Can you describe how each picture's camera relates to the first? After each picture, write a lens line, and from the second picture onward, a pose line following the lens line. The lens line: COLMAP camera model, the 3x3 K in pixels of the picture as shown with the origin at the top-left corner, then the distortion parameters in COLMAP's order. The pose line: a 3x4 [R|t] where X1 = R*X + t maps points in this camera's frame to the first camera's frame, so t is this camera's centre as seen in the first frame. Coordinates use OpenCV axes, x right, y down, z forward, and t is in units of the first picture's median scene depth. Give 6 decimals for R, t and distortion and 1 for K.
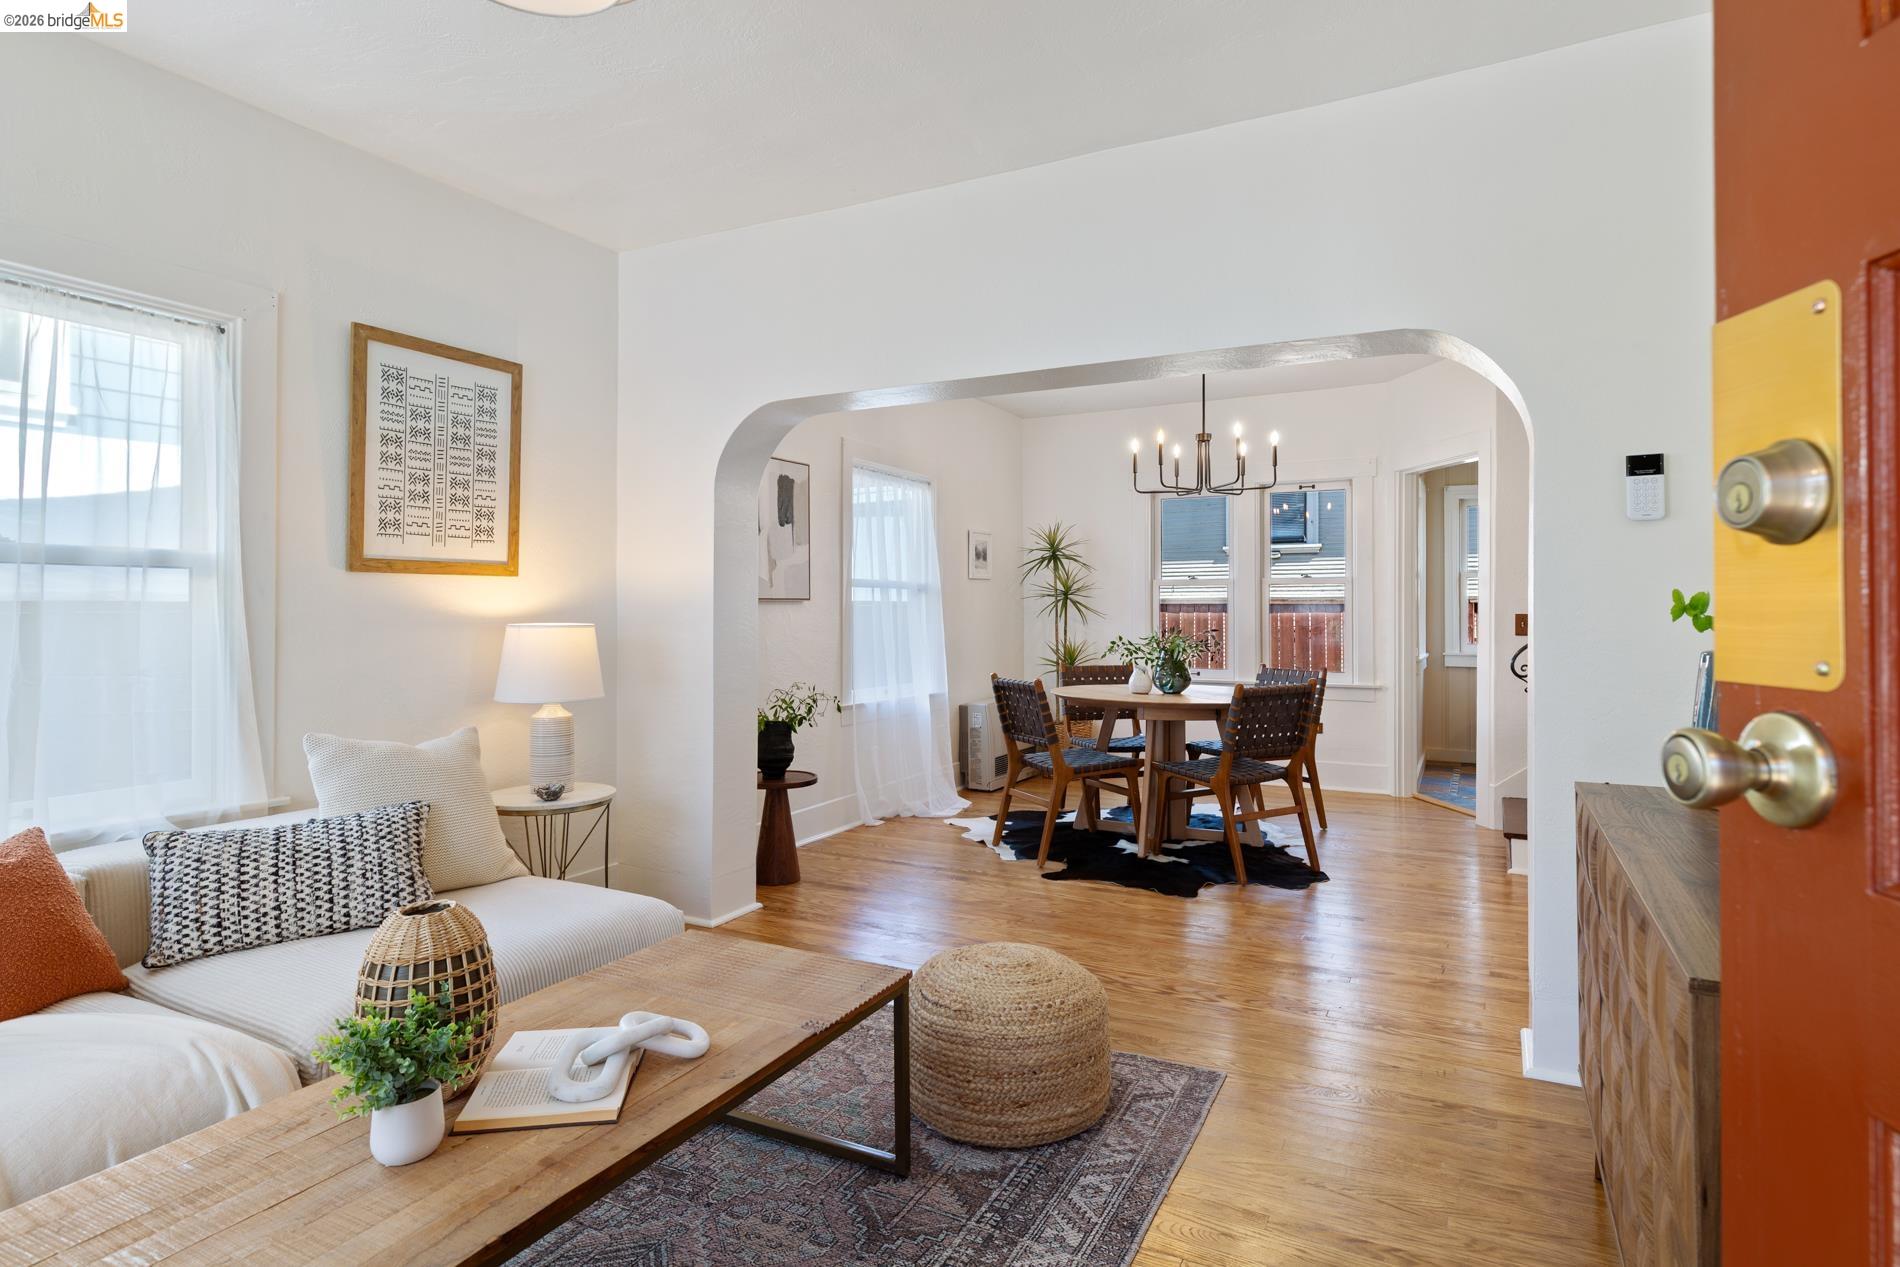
lens RADIAL K [[998.3, 0, 961.4], [0, 998.3, 604.4], [0, 0, 1]] dist [-0.005391, 0.000010]
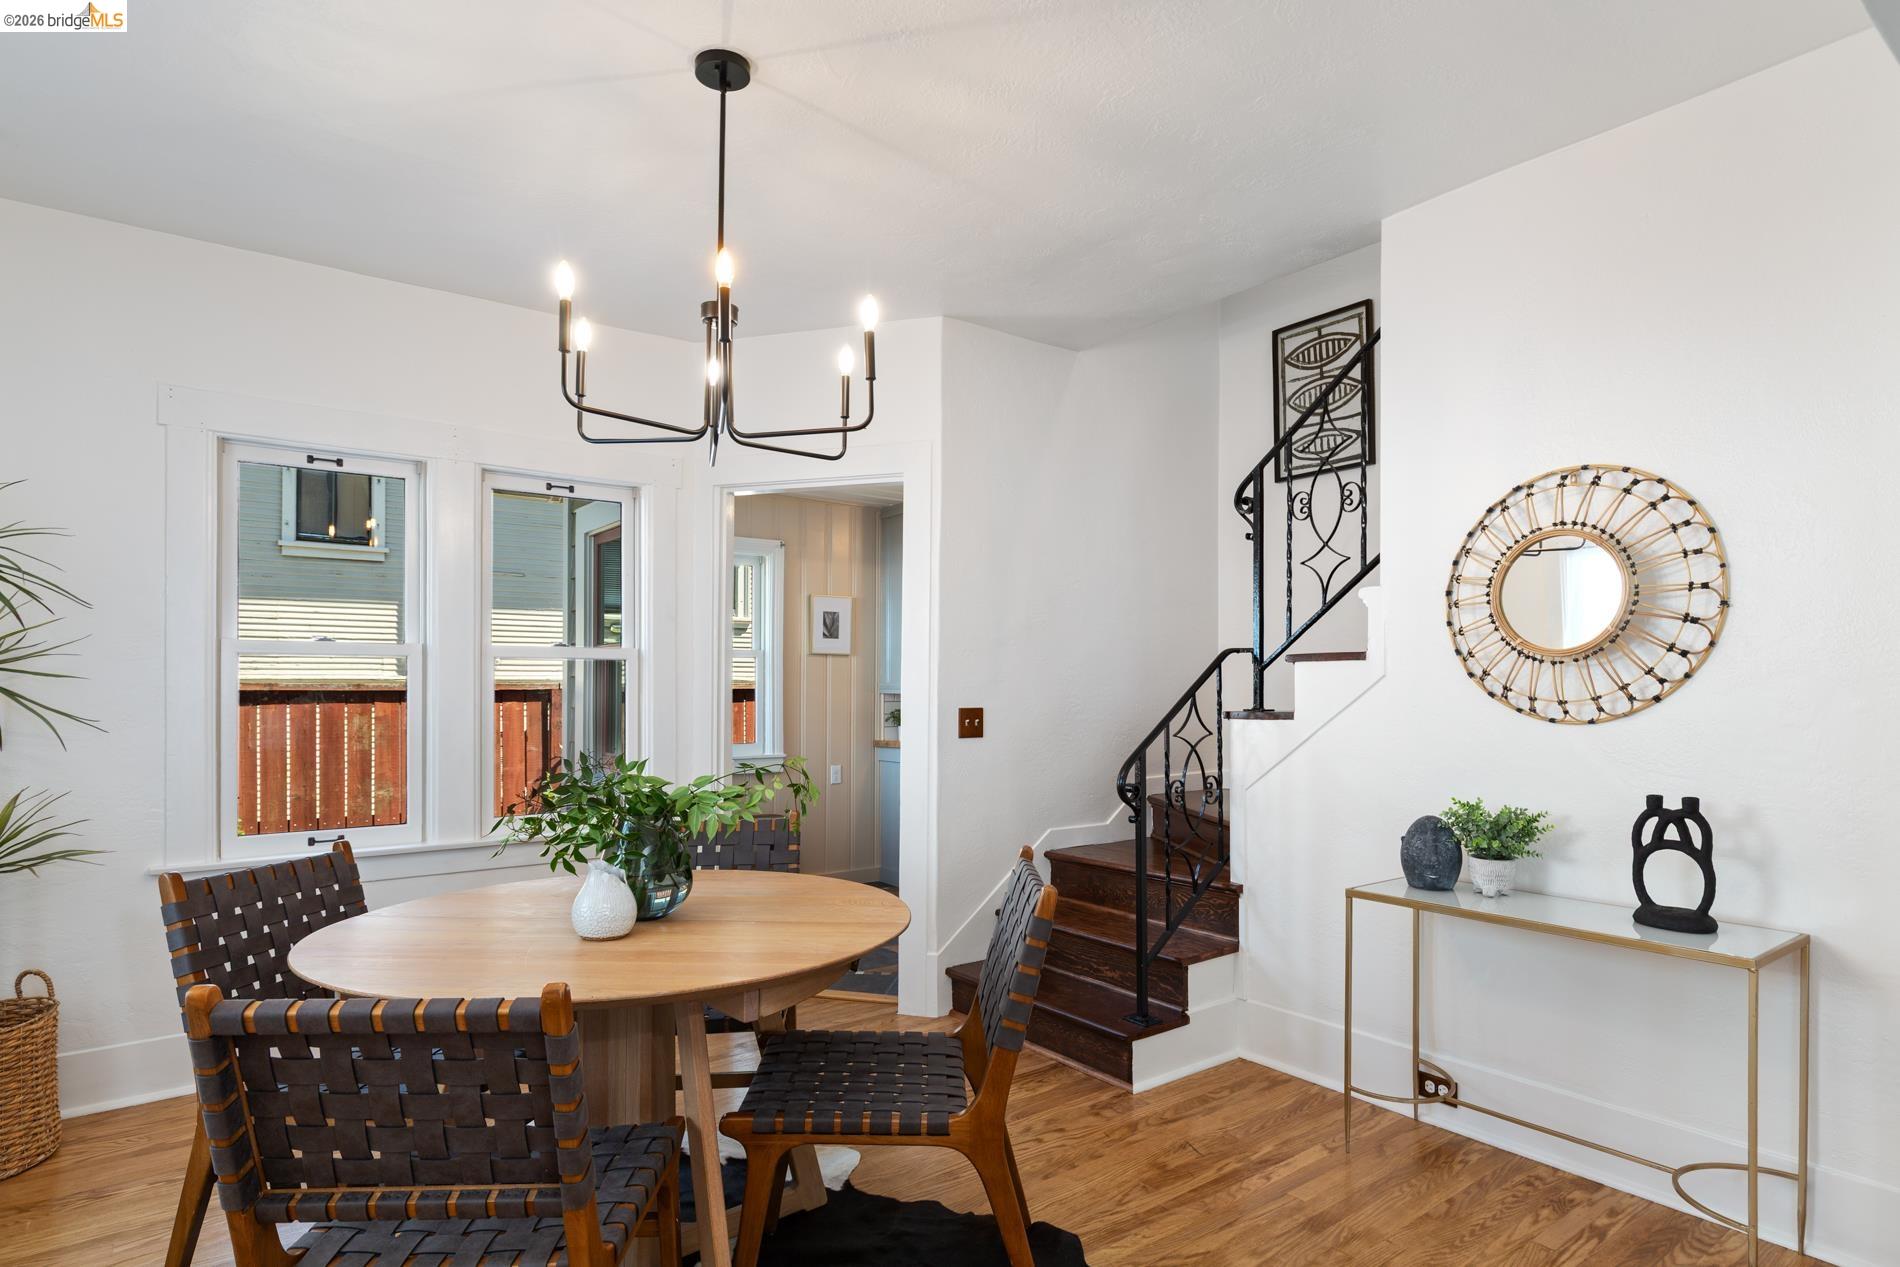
lens RADIAL K [[1030.1, 0, 966.5], [0, 1030.1, 685.1], [0, 0, 1]] dist [0.003386, 0.000034]
pose [[0.420325, 0.003061, 0.907368, -0.186855], [-0.001227, 0.999995, -0.002805, -0.007549], [-0.907373, 0.000065, 0.420327, 1.123835]]
